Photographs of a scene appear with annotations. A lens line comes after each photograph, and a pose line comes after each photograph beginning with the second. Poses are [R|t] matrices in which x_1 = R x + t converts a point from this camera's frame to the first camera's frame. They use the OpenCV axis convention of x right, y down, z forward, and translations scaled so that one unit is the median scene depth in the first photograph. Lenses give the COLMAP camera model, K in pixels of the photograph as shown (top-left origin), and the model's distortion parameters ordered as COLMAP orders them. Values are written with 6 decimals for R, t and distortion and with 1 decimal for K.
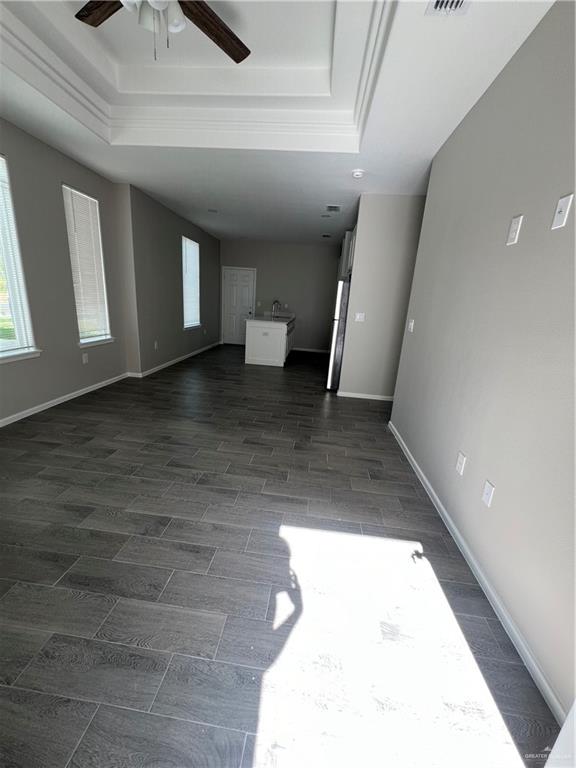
lens RADIAL K [[308.9, 0, 287.9], [0, 308.9, 386.5], [0, 0, 1]] dist [-0.001612, -0.000073]
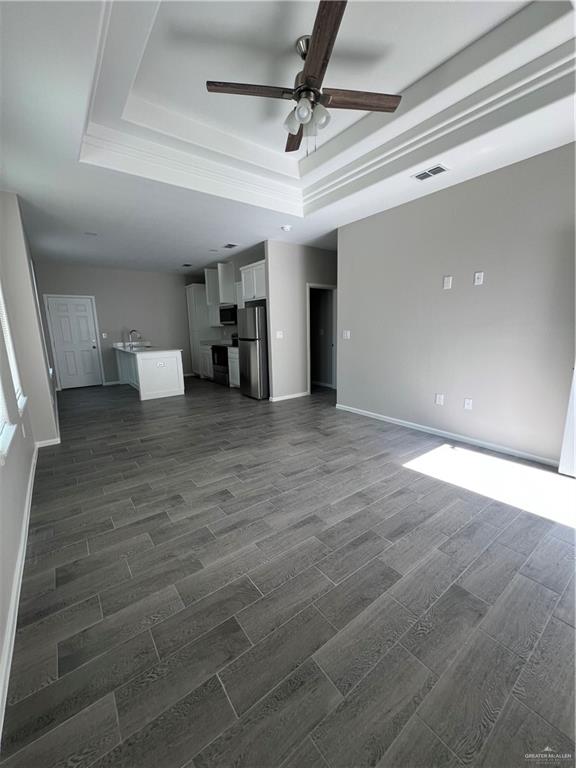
lens RADIAL K [[308.9, 0, 287.9], [0, 308.9, 386.5], [0, 0, 1]] dist [-0.001612, -0.000073]
pose [[0.730328, -0.210697, 0.649791, -0.909321], [0.249960, 0.967699, 0.032838, -0.083297], [-0.635721, 0.138439, 0.759403, 0.092397]]
